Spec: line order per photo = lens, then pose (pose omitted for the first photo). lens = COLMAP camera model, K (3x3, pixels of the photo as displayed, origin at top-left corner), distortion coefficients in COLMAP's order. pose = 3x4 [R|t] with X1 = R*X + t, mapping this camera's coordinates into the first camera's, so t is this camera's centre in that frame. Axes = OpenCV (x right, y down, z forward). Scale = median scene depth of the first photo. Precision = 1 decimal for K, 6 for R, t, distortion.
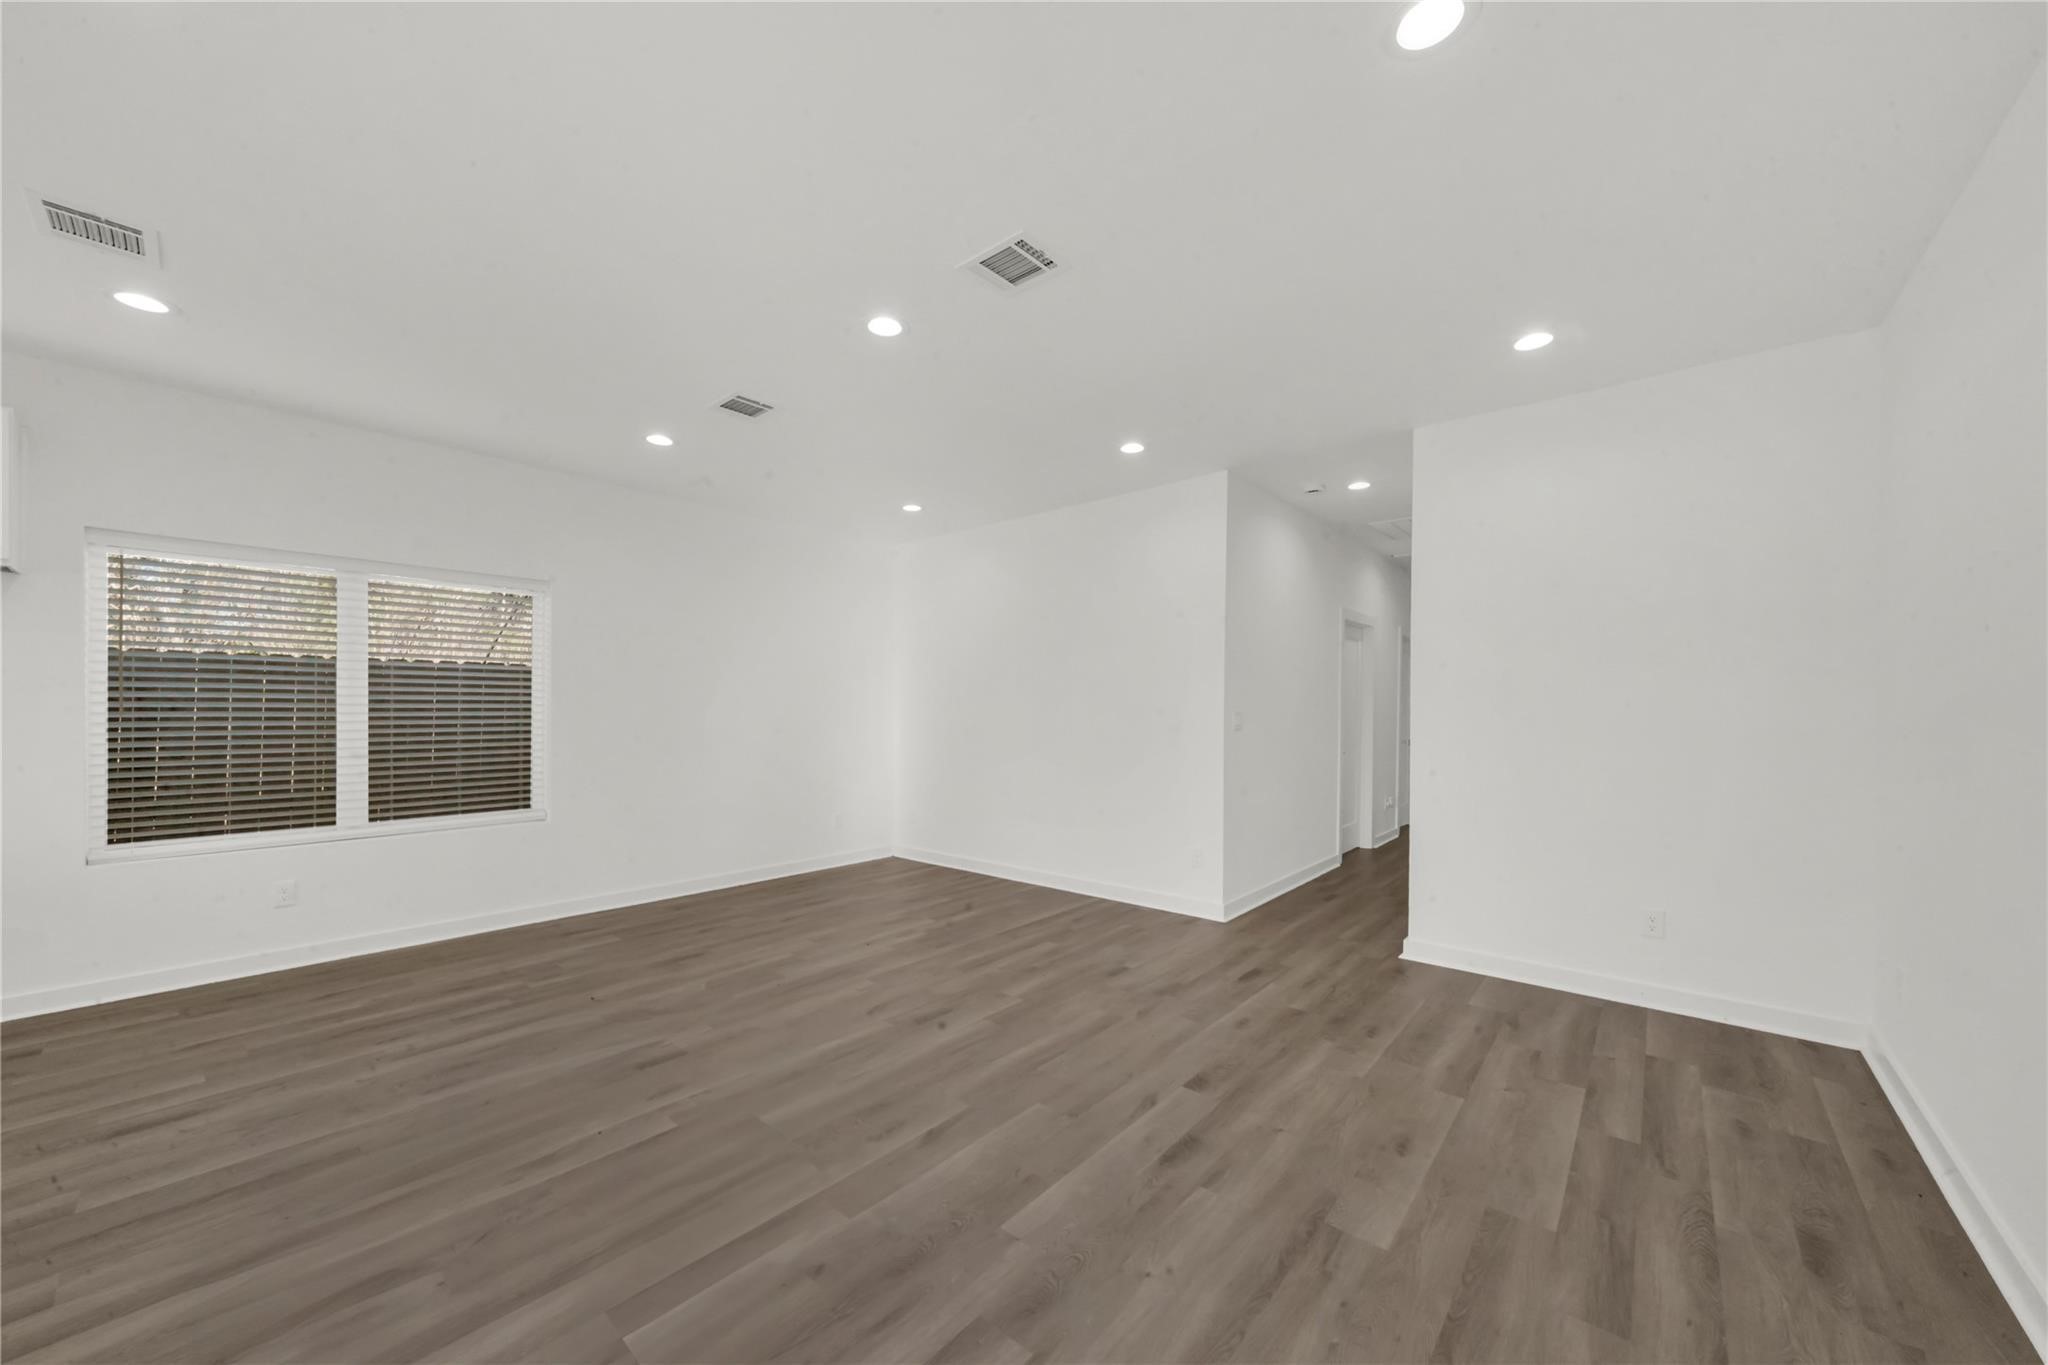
lens RADIAL K [[736.2, 0, 1013.2], [0, 736.2, 721.6], [0, 0, 1]] dist [-0.001036, -0.000136]
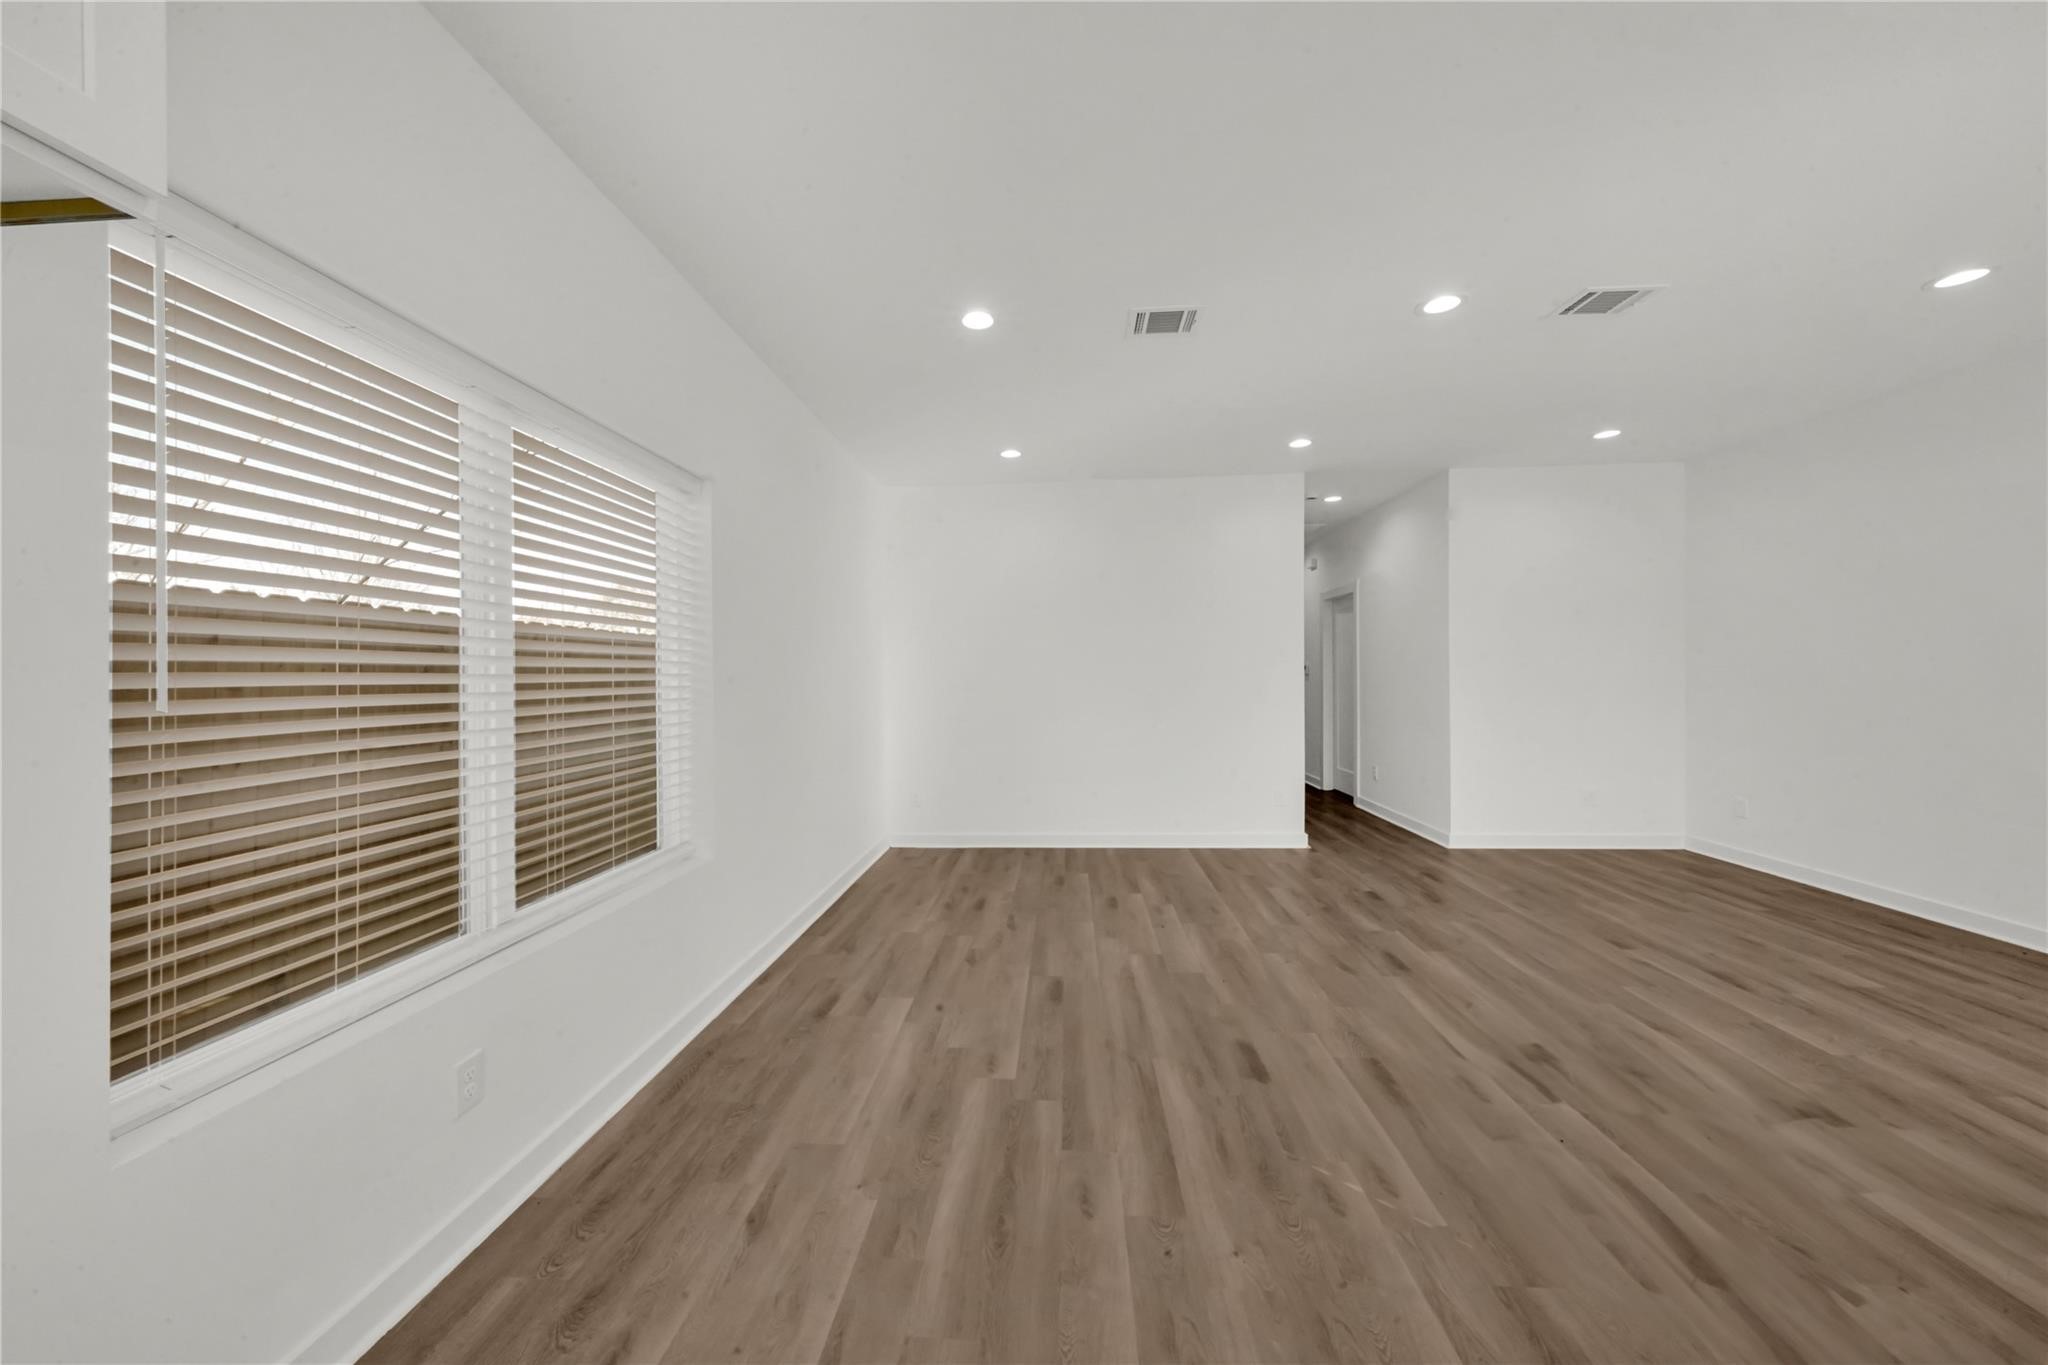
lens RADIAL K [[736.2, 0, 1002.6], [0, 736.2, 674.6], [0, 0, 1]] dist [-0.001036, -0.000136]
pose [[0.793952, -0.012724, 0.607847, -1.107621], [0.023653, 0.999671, -0.009969, -0.012086], [-0.607520, 0.022292, 0.793991, 0.463477]]
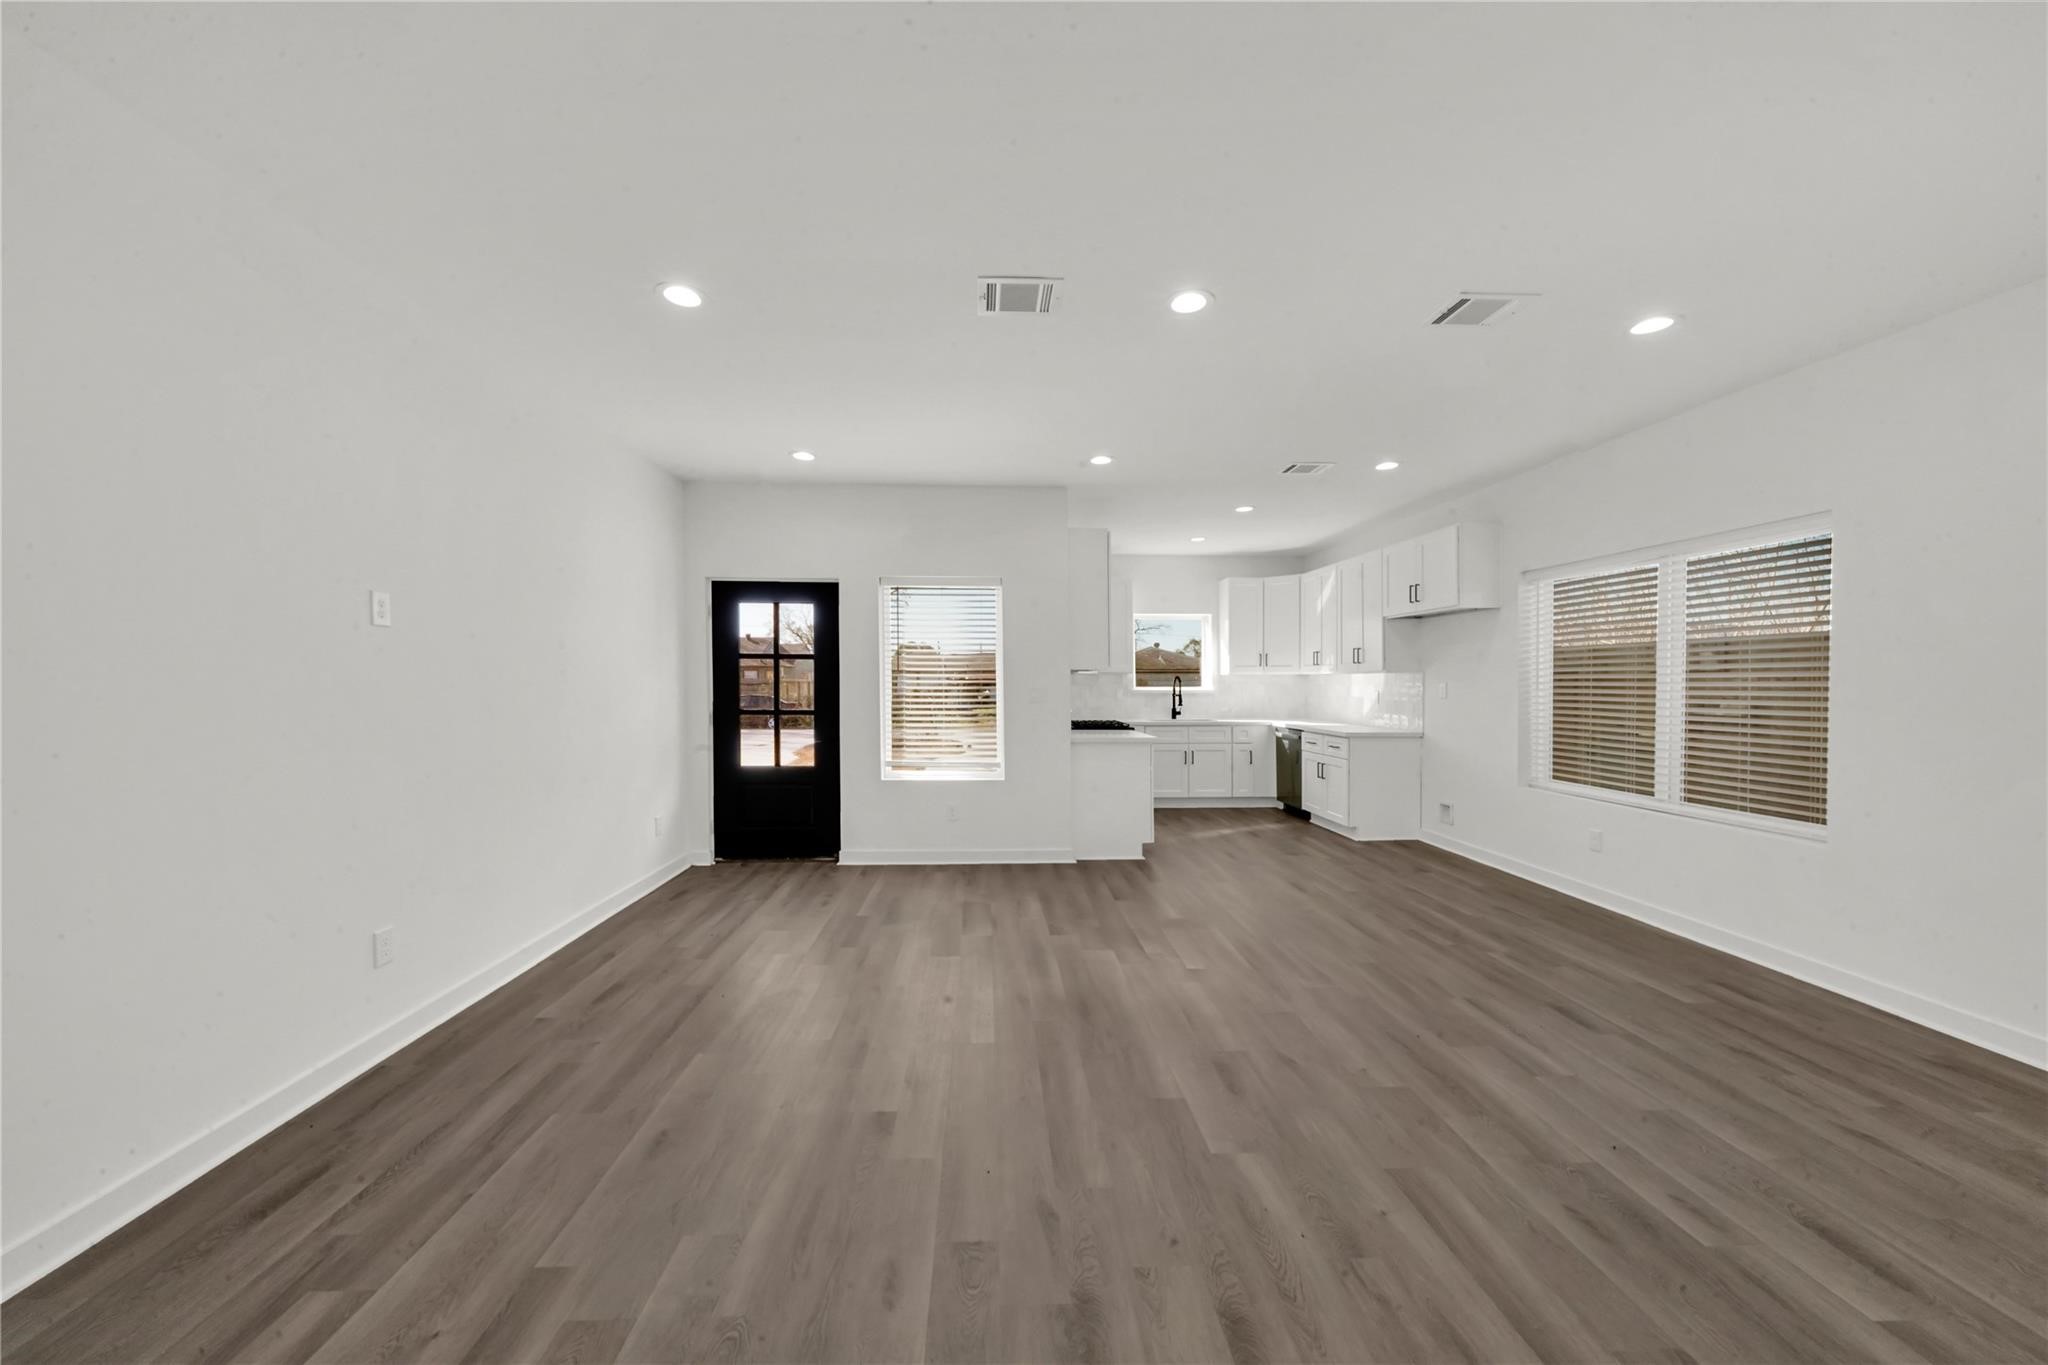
lens RADIAL K [[696.8, 0, 1009.7], [0, 696.8, 672.1], [0, 0, 1]] dist [-0.007181, -0.000247]
pose [[-0.724047, -0.014252, -0.689603, 0.540986], [-0.012769, 0.999892, -0.007258, -0.024336], [0.689632, 0.003551, -0.724151, 1.283021]]
